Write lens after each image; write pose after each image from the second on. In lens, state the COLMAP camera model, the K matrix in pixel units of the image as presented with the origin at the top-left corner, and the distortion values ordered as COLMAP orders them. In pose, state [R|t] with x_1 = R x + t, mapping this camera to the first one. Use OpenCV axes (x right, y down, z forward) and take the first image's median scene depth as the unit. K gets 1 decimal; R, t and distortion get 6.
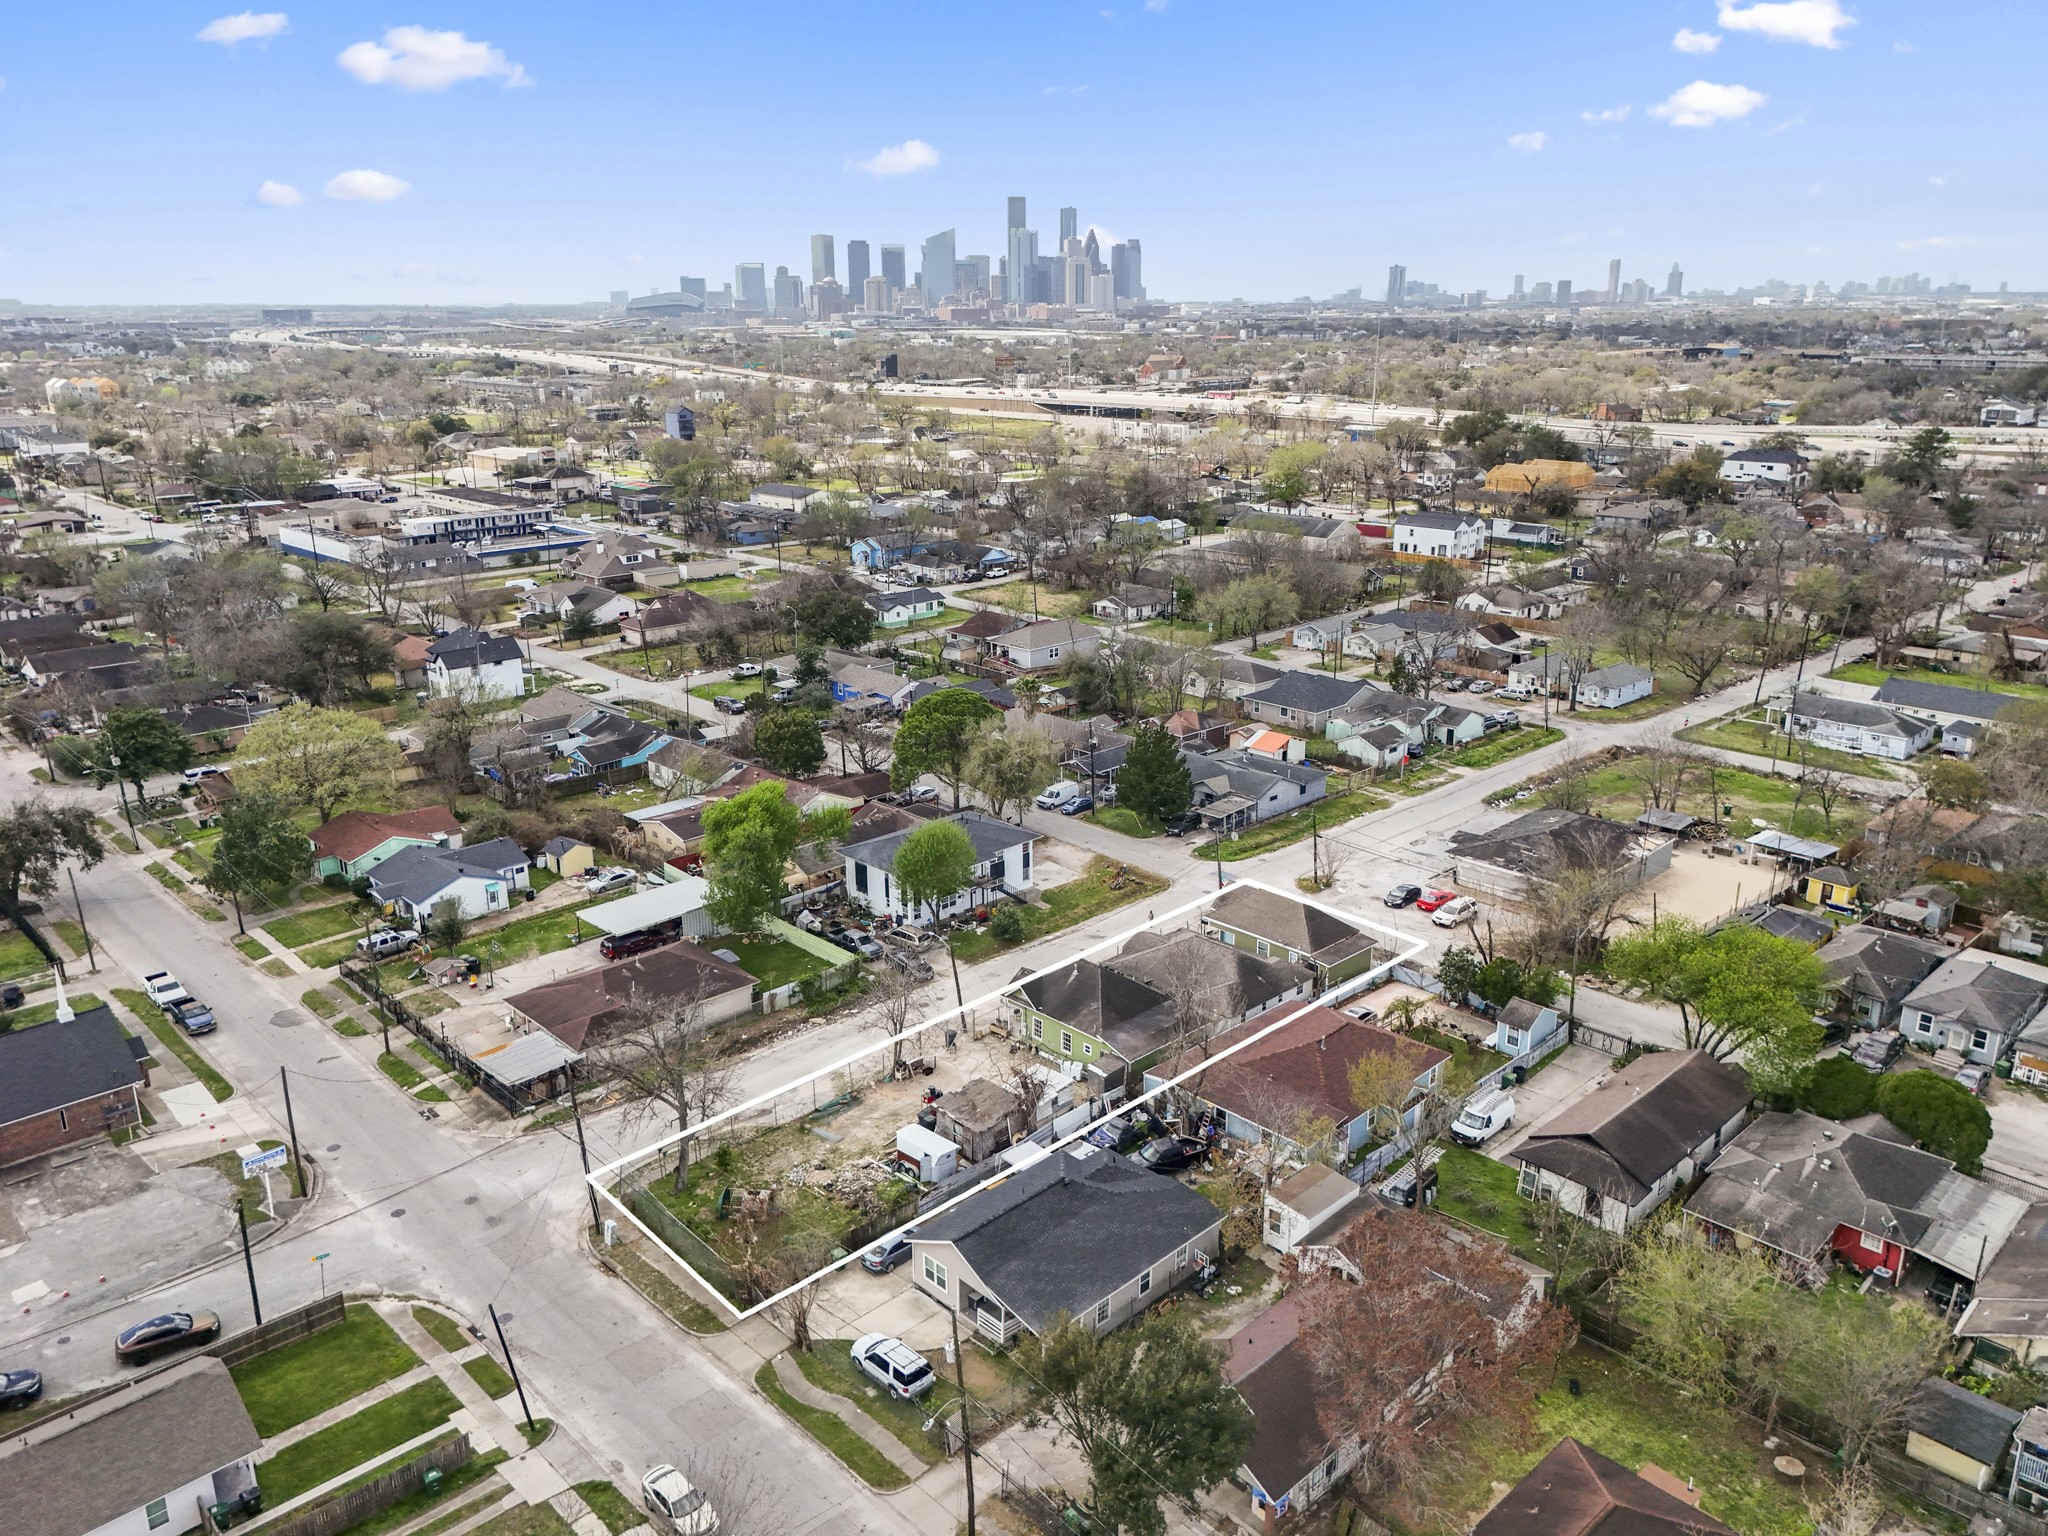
lens RADIAL K [[1520.1, 0, 1026.3], [0, 1520.1, 764.3], [0, 0, 1]] dist [0.079969, -0.084061]
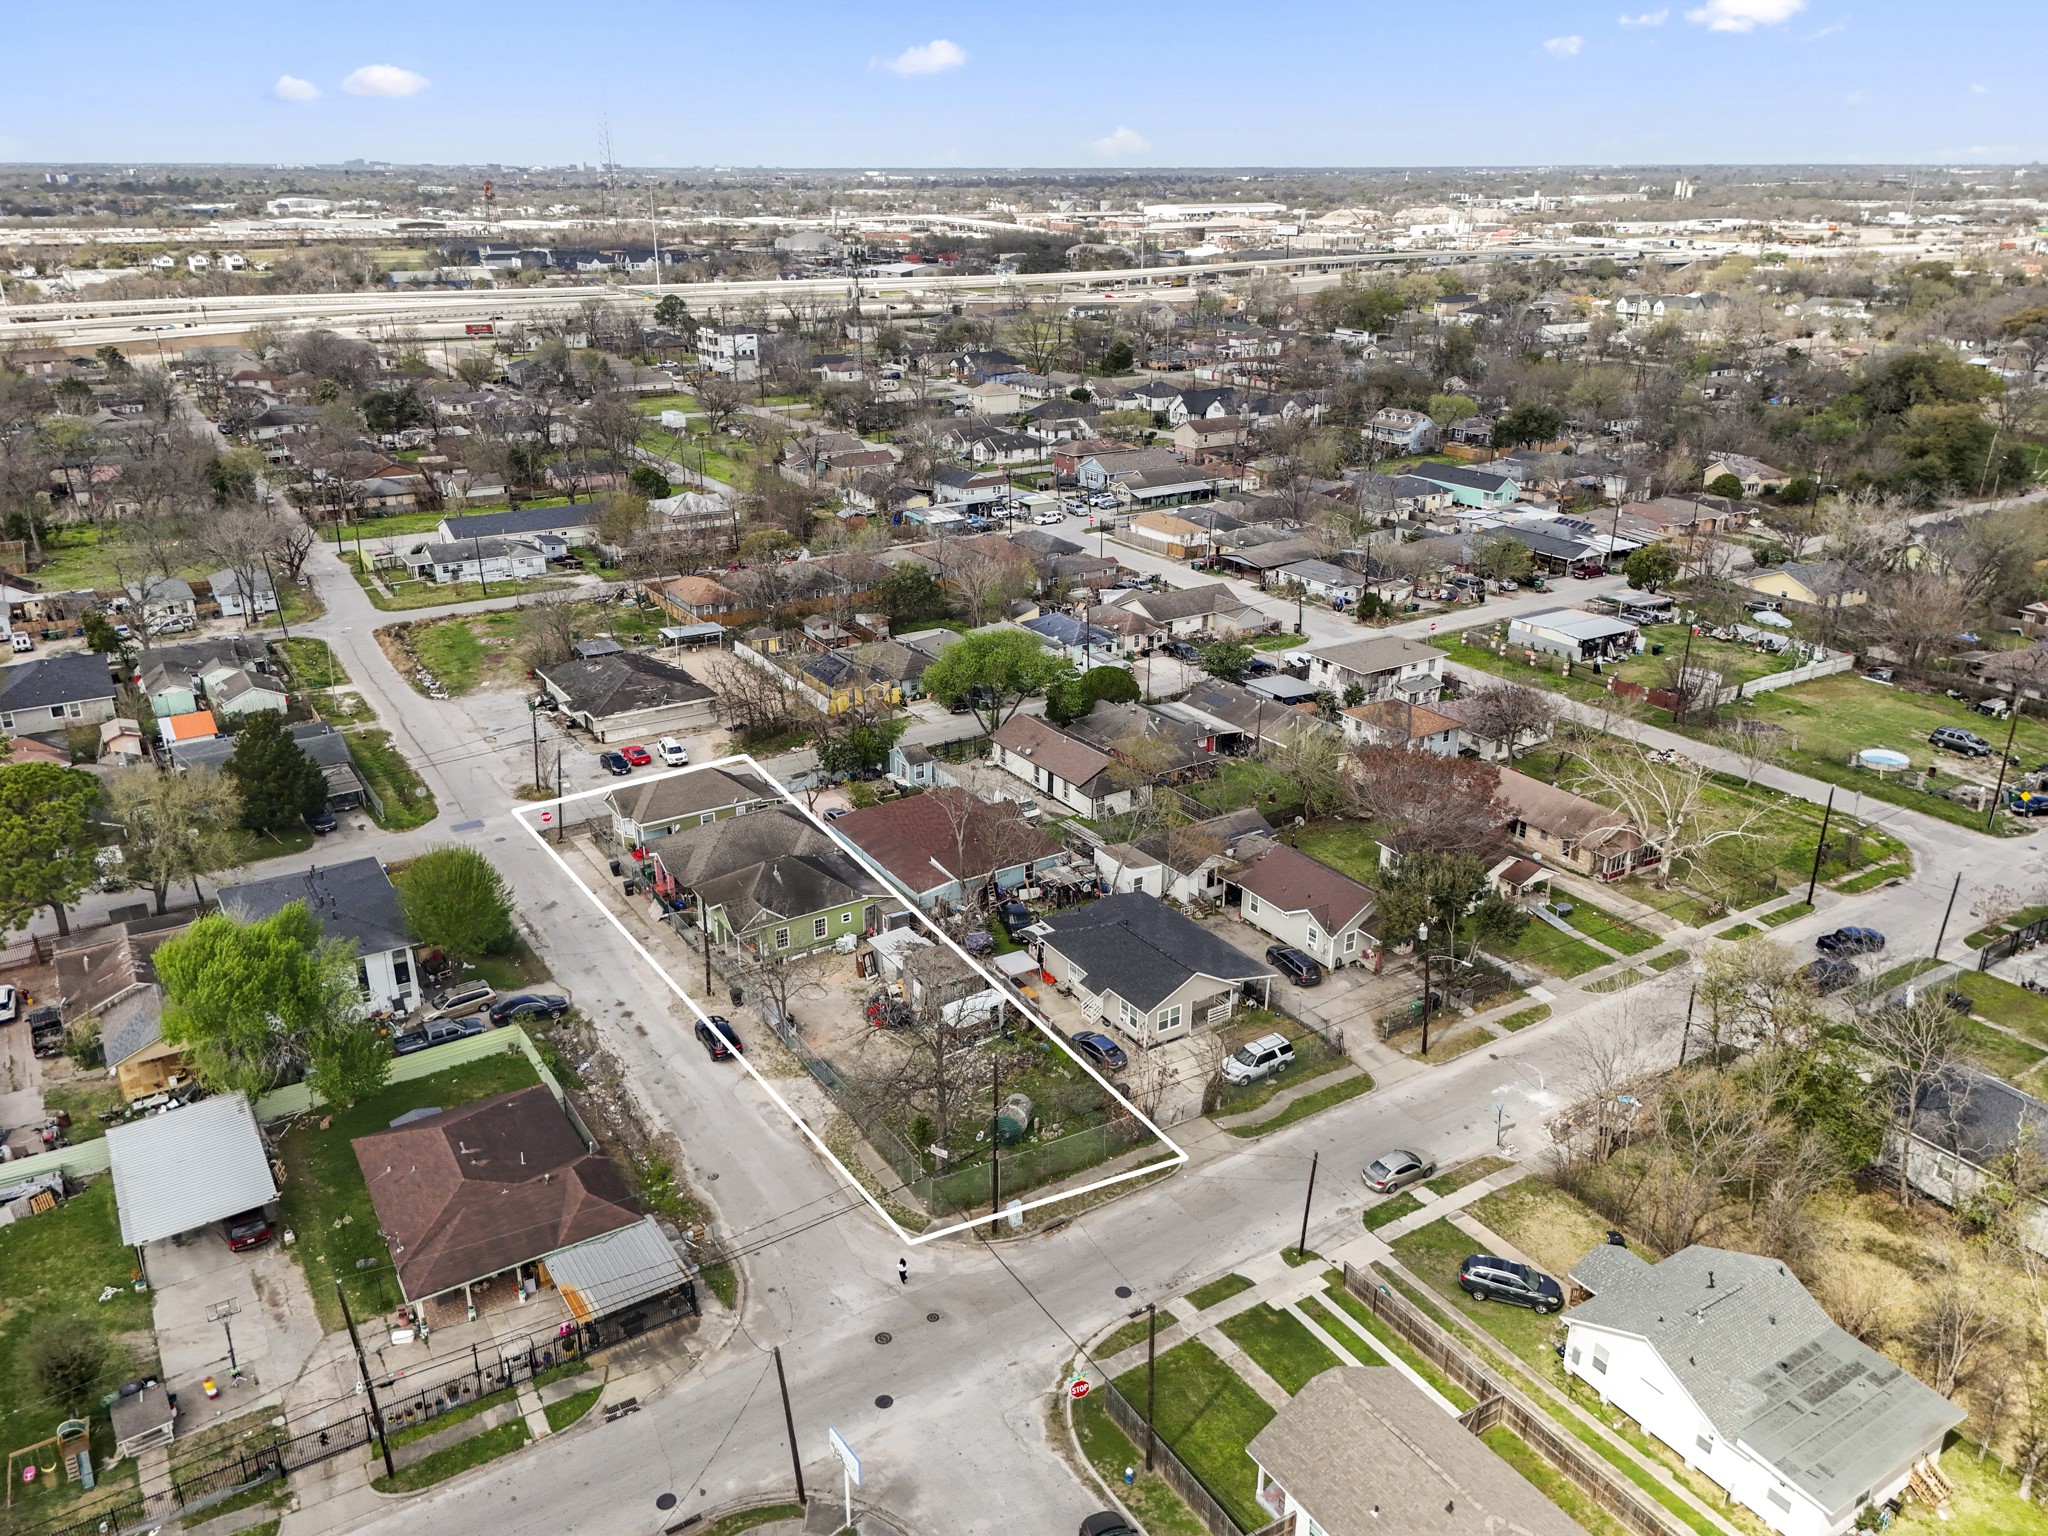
lens RADIAL K [[1546.2, 0, 1026.8], [0, 1546.2, 733.5], [0, 0, 1]] dist [0.074061, -0.074737]
pose [[0.194676, -0.333406, 0.922465, -0.884954], [0.286899, 0.918684, 0.271492, -0.185091], [-0.937971, 0.211801, 0.274500, 0.567451]]
